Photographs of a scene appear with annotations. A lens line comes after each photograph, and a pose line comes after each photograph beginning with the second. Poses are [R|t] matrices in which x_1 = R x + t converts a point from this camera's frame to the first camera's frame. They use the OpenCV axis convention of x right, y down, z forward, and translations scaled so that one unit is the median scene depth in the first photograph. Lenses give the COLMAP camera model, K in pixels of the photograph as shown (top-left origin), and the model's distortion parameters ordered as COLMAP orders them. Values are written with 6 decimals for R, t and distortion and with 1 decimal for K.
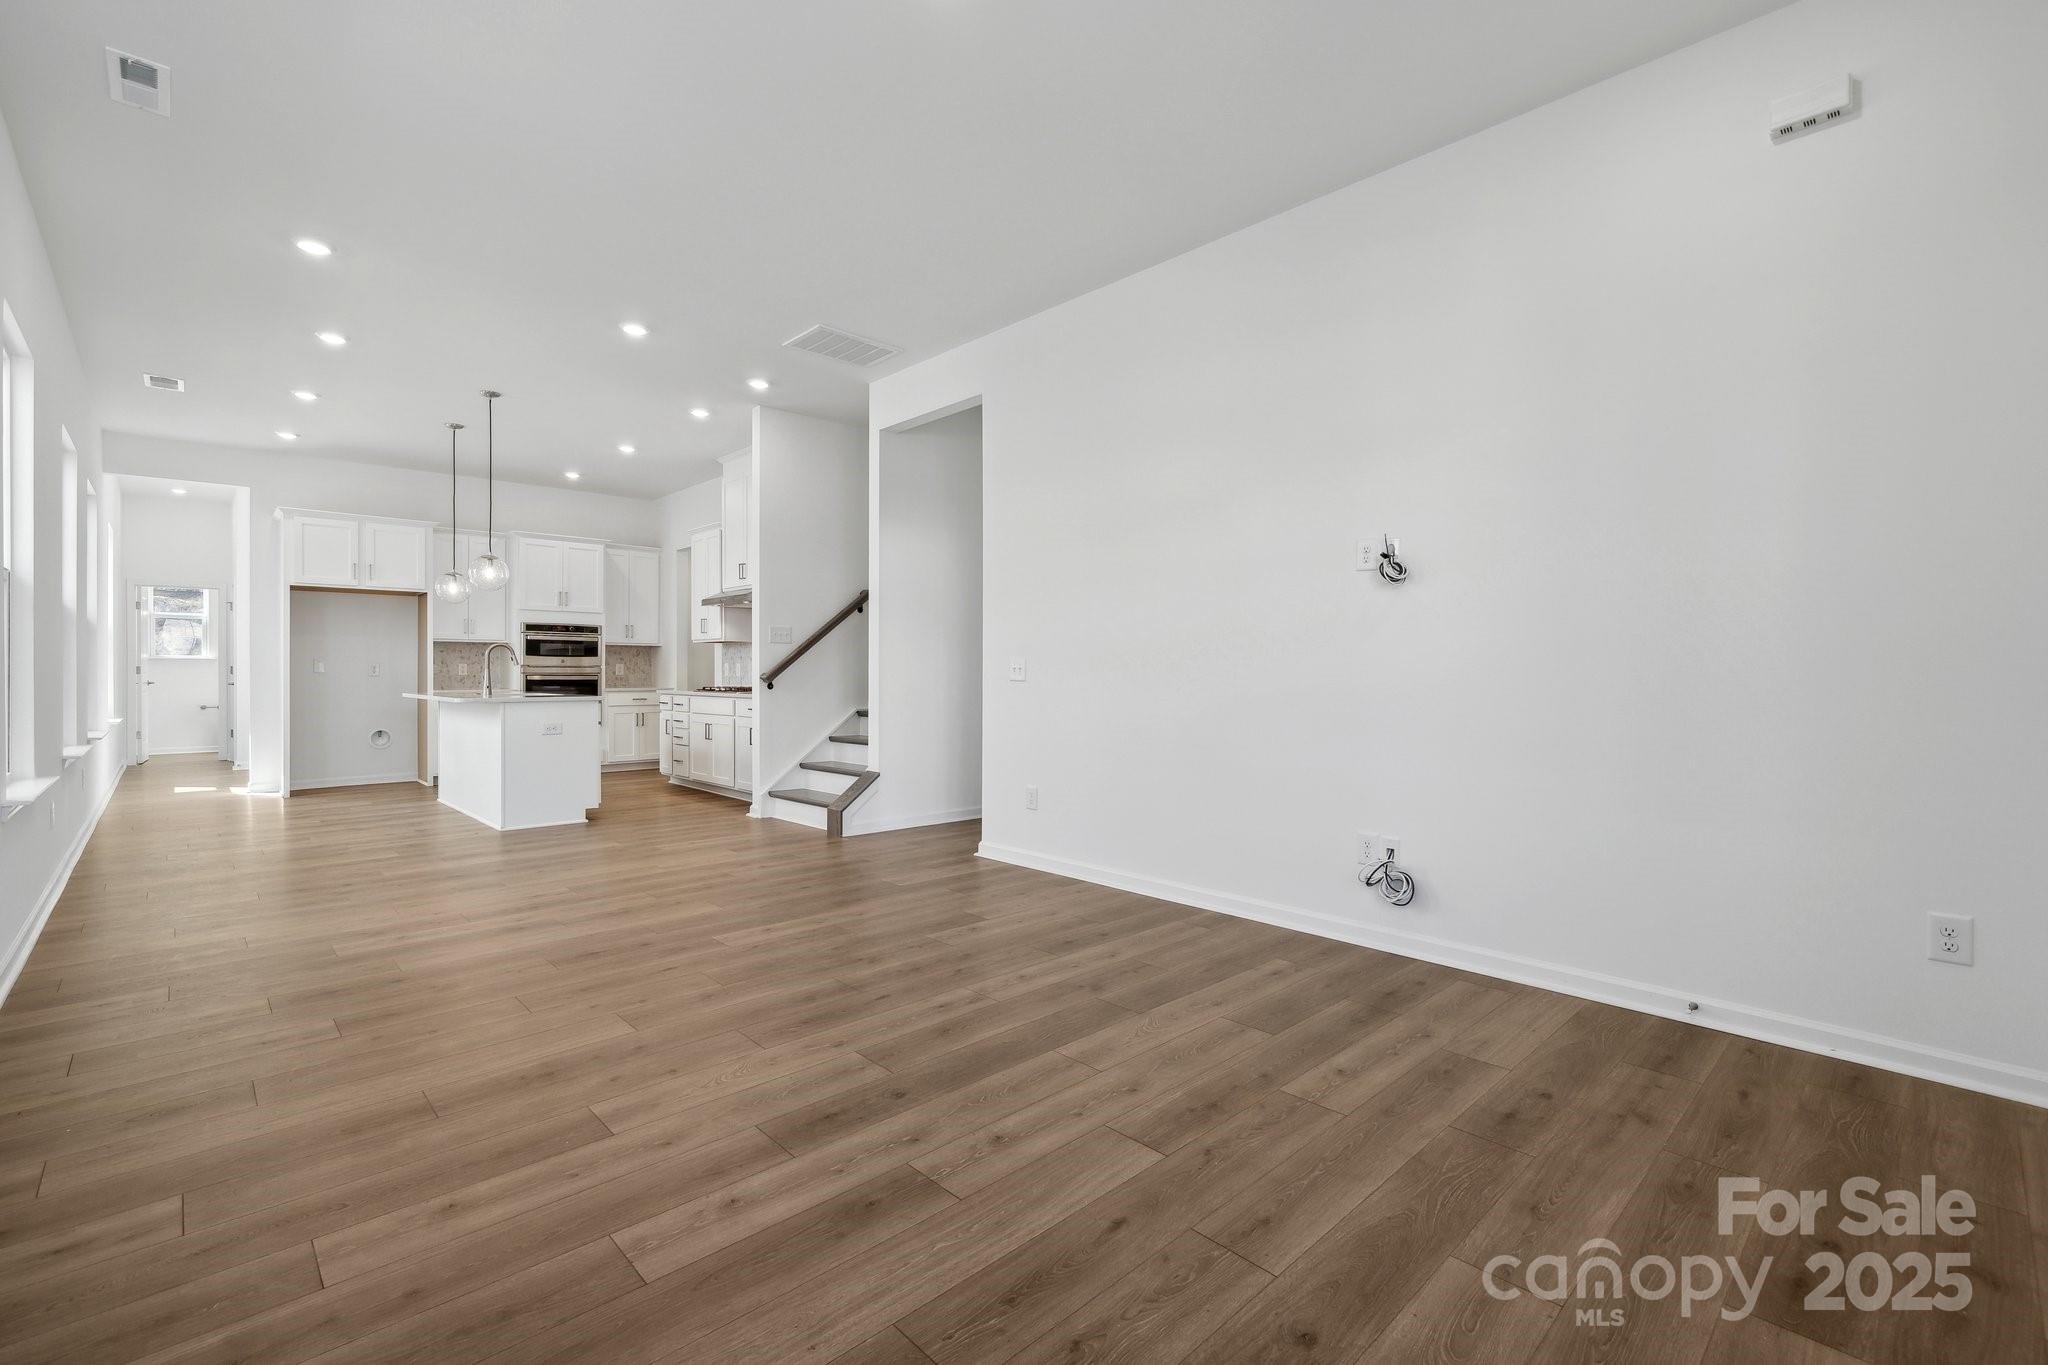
lens RADIAL K [[902.5, 0, 1046.9], [0, 902.5, 676.5], [0, 0, 1]] dist [-0.002049, -0.000147]
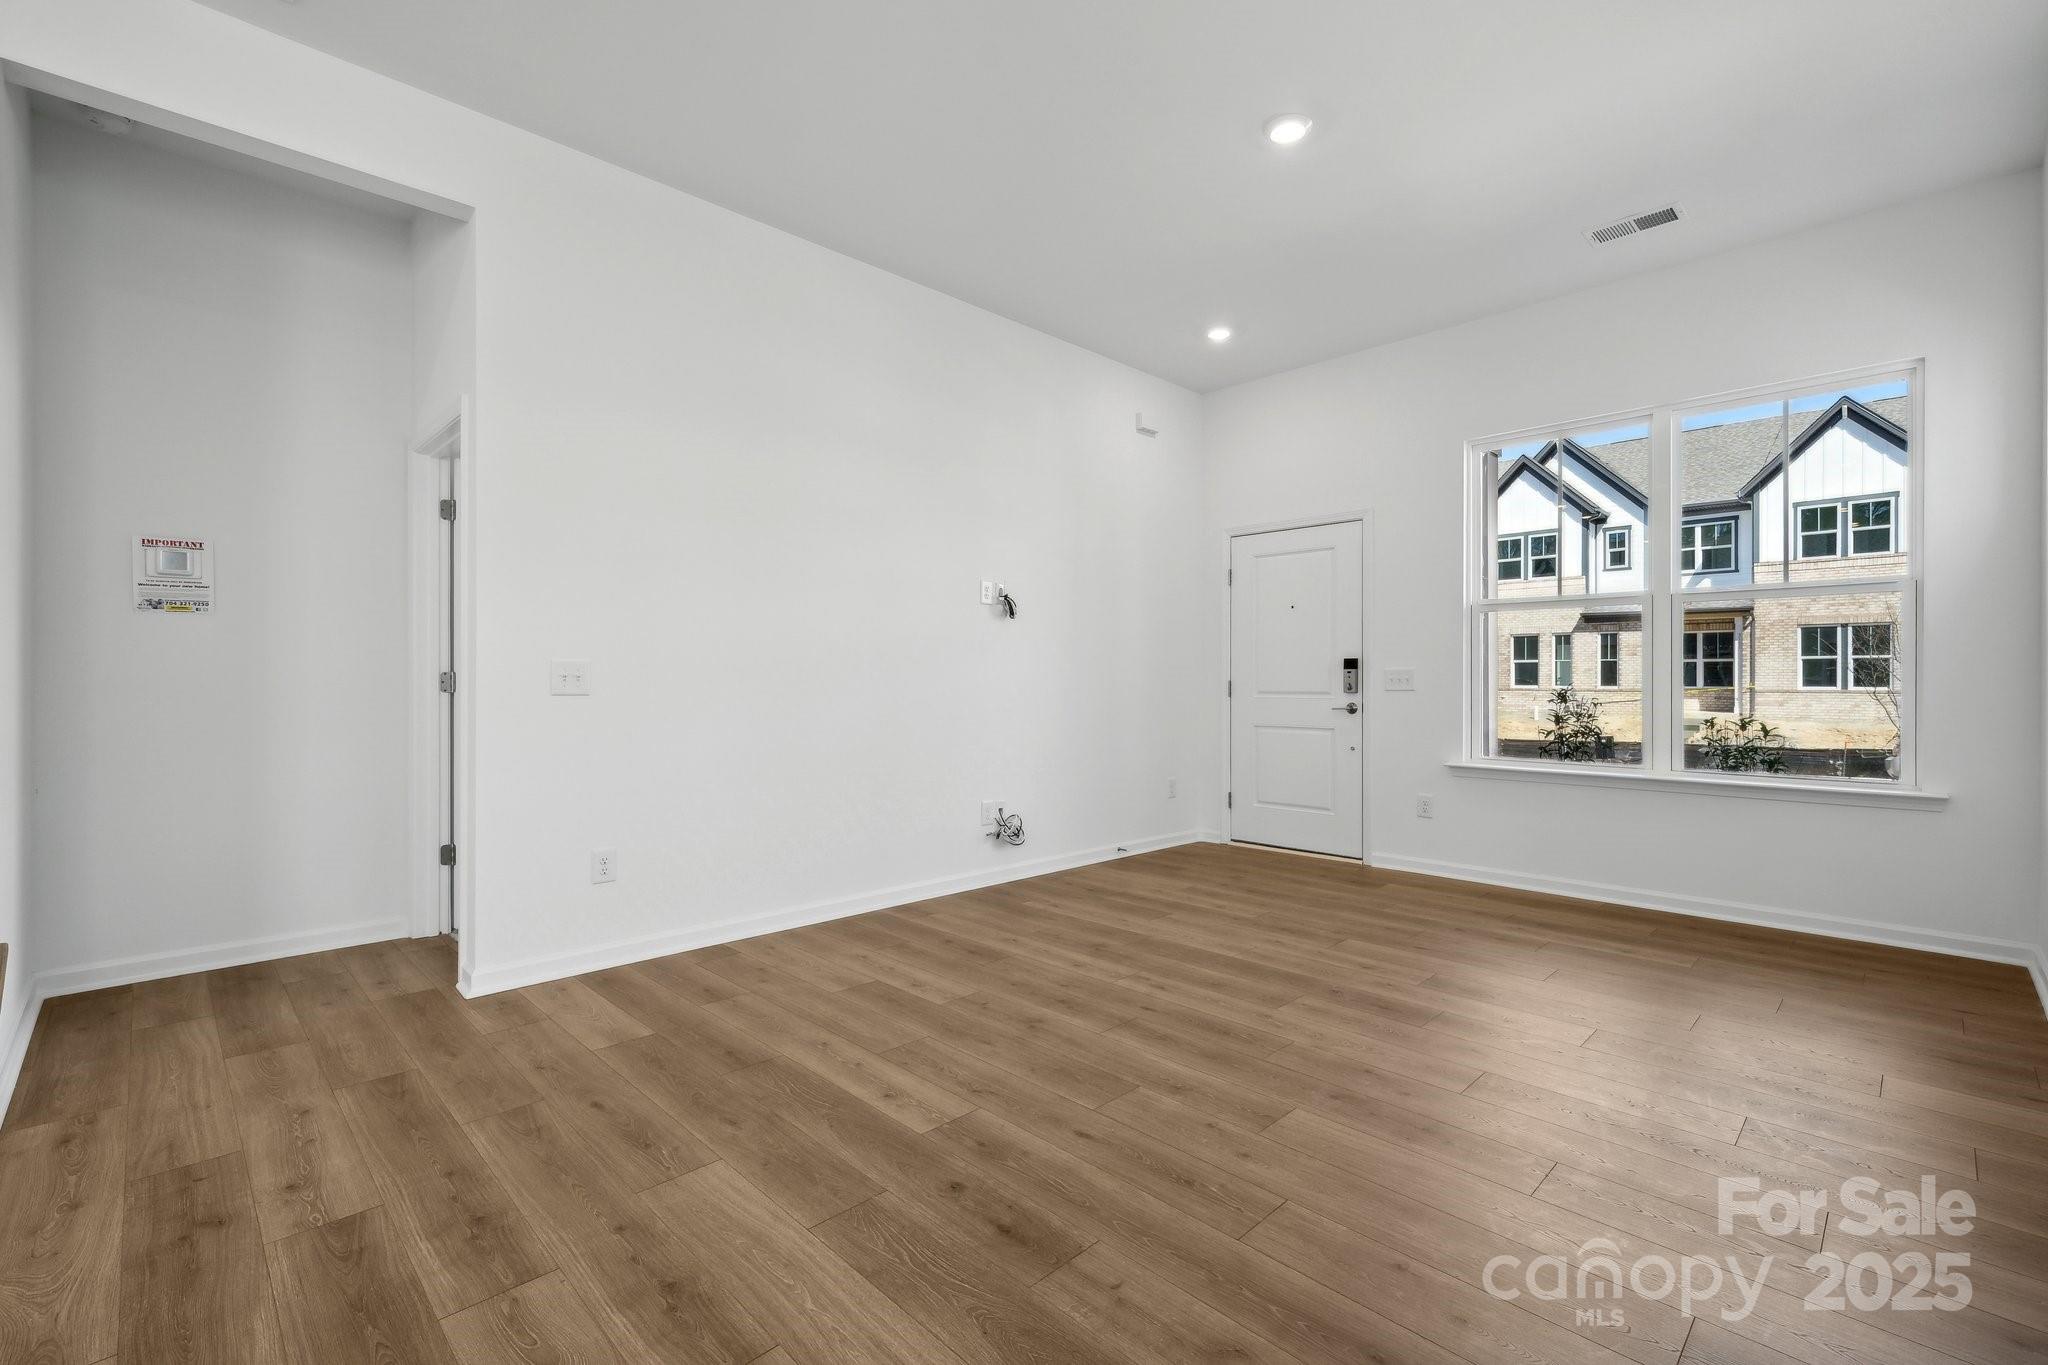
lens RADIAL K [[890.6, 0, 1031.4], [0, 890.6, 684.1], [0, 0, 1]] dist [-0.001284, 0.000202]
pose [[-0.015028, -0.010369, 0.999833, -0.459815], [0.000294, 0.999946, 0.010375, -0.007602], [-0.999887, 0.000450, -0.015024, 0.448091]]
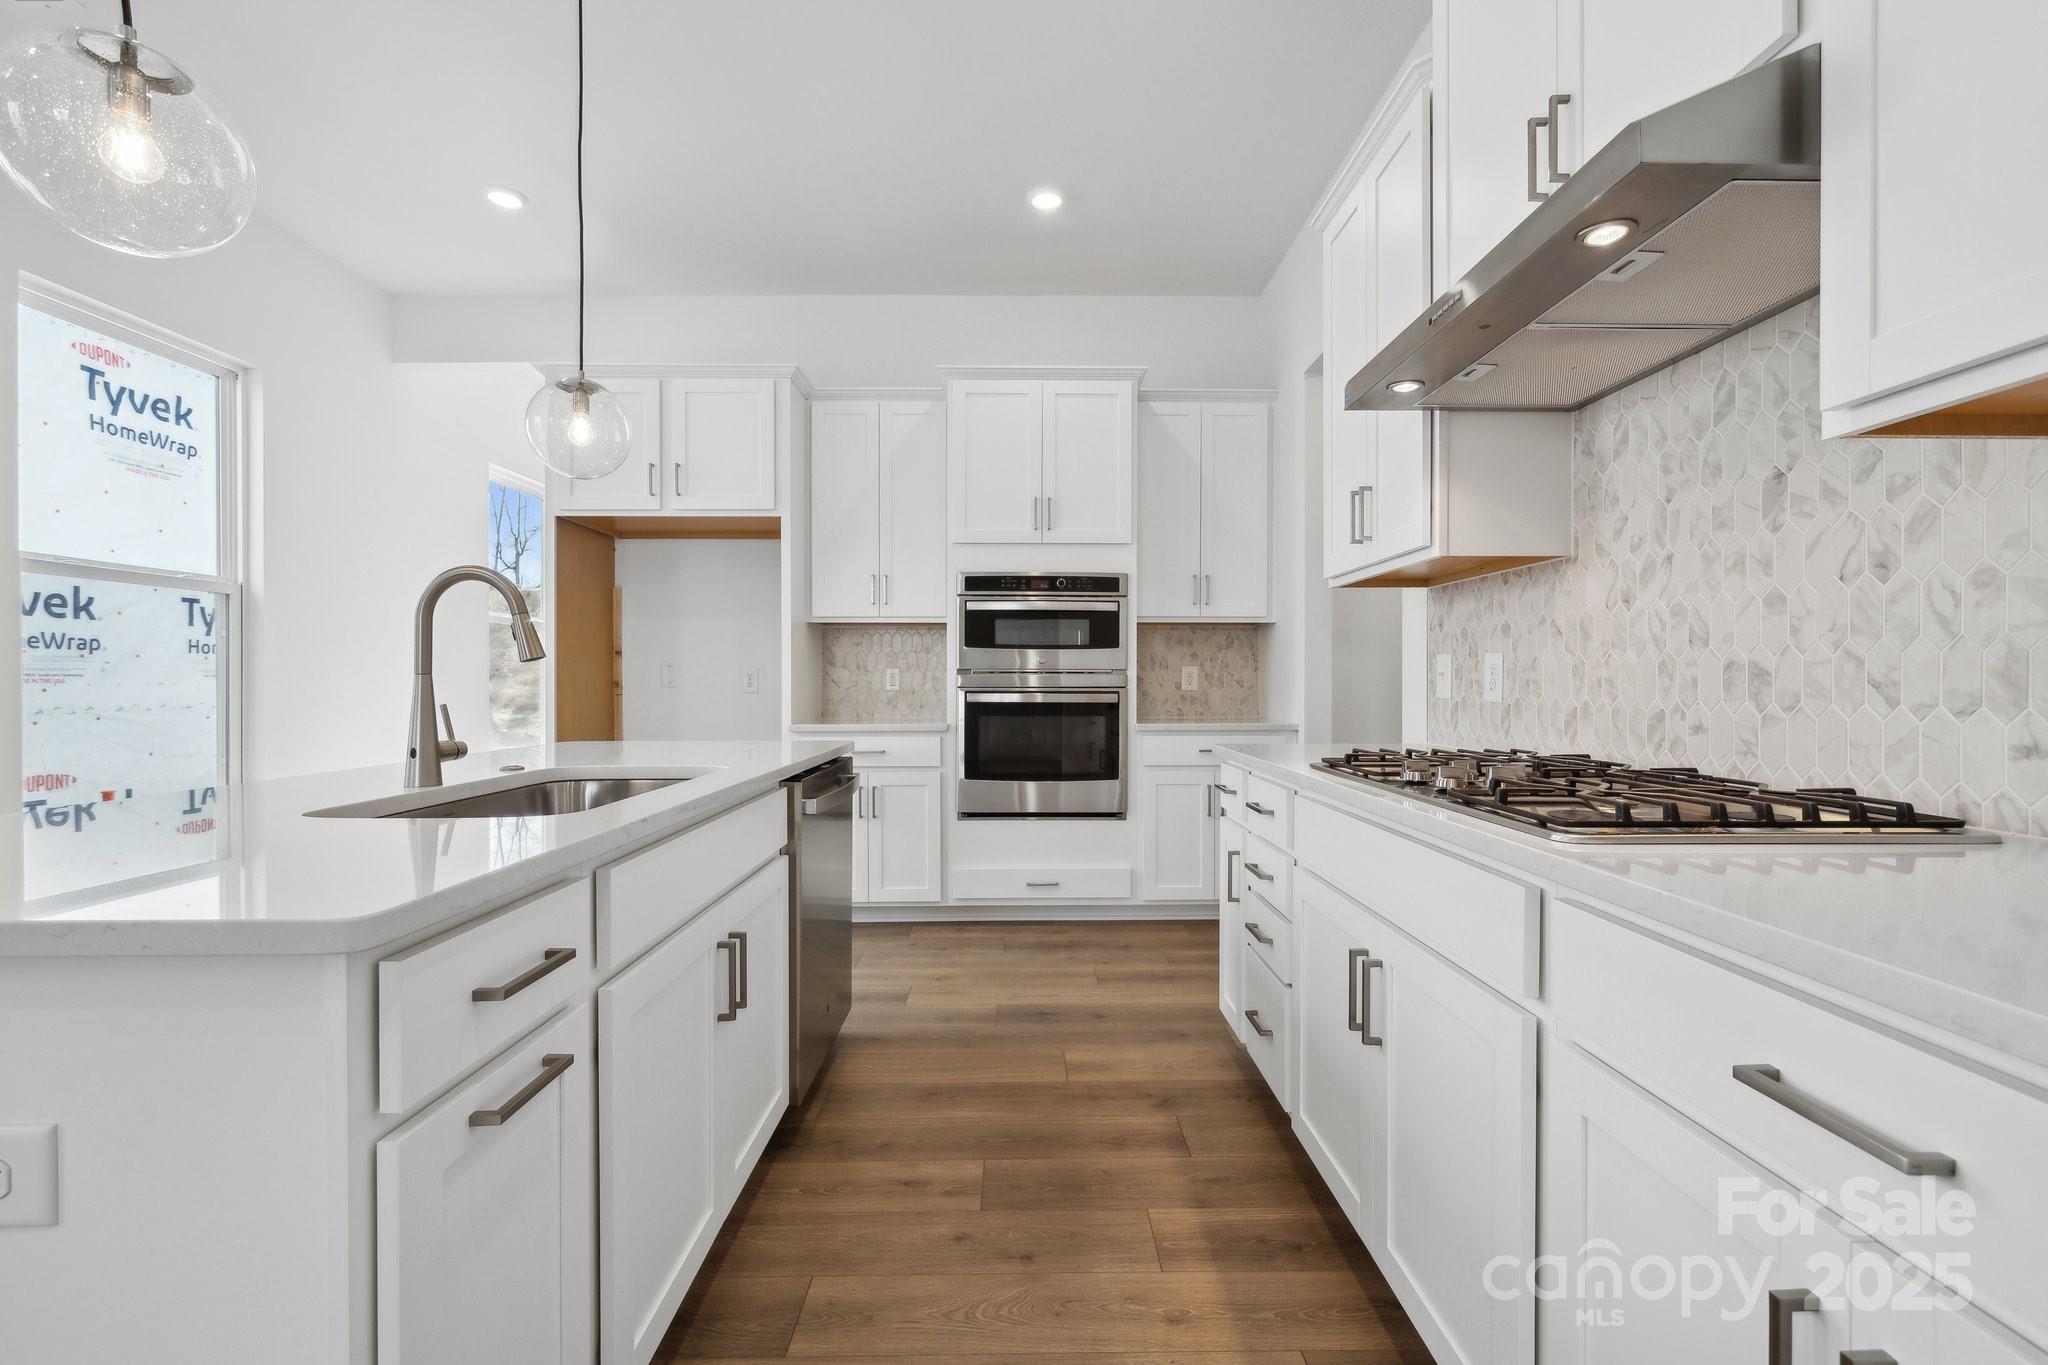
lens RADIAL K [[875.6, 0, 1033.3], [0, 875.6, 687.8], [0, 0, 1]] dist [-0.001256, -0.000033]
pose [[0.727433, 0.002025, -0.686176, -0.303041], [-0.001521, 0.999998, 0.001339, -0.004857], [0.686177, 0.000070, 0.727435, 0.828229]]
